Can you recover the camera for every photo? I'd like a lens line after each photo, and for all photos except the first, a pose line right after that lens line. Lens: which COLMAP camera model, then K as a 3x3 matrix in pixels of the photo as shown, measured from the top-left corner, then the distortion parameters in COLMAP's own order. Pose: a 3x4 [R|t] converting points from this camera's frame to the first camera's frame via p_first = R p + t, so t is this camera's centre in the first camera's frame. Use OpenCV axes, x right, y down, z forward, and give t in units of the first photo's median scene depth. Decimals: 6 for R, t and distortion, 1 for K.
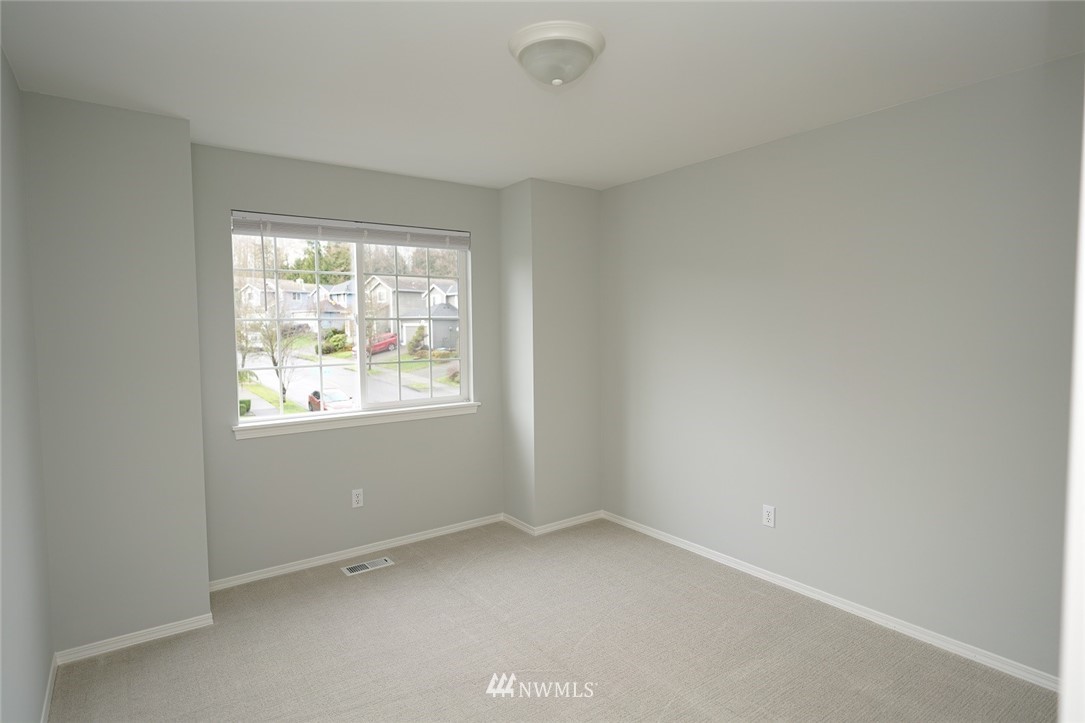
lens RADIAL K [[585.3, 0, 548.6], [0, 585.3, 359.8], [0, 0, 1]] dist [-0.005367, 0.004719]
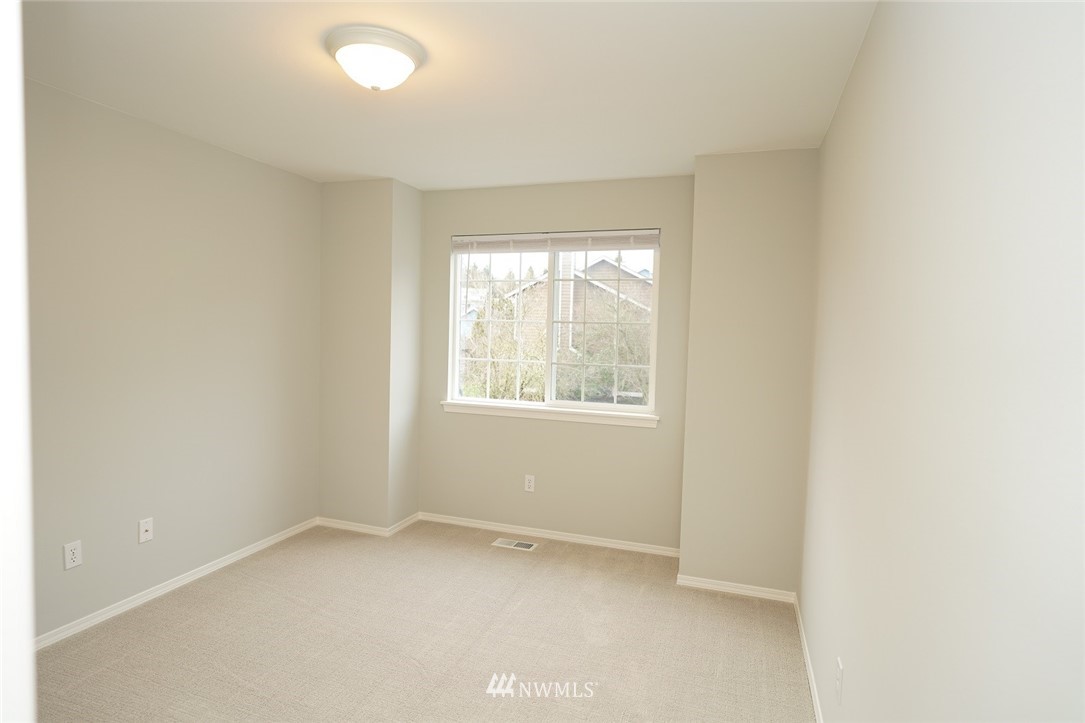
lens RADIAL K [[585.3, 0, 542.0], [0, 585.3, 365.7], [0, 0, 1]] dist [-0.005367, 0.004719]
pose [[0.558915, 0.077274, -0.825617, 0.577062], [-0.079672, 0.996047, 0.039291, -0.030437], [0.825389, 0.043818, 0.562862, 0.380748]]
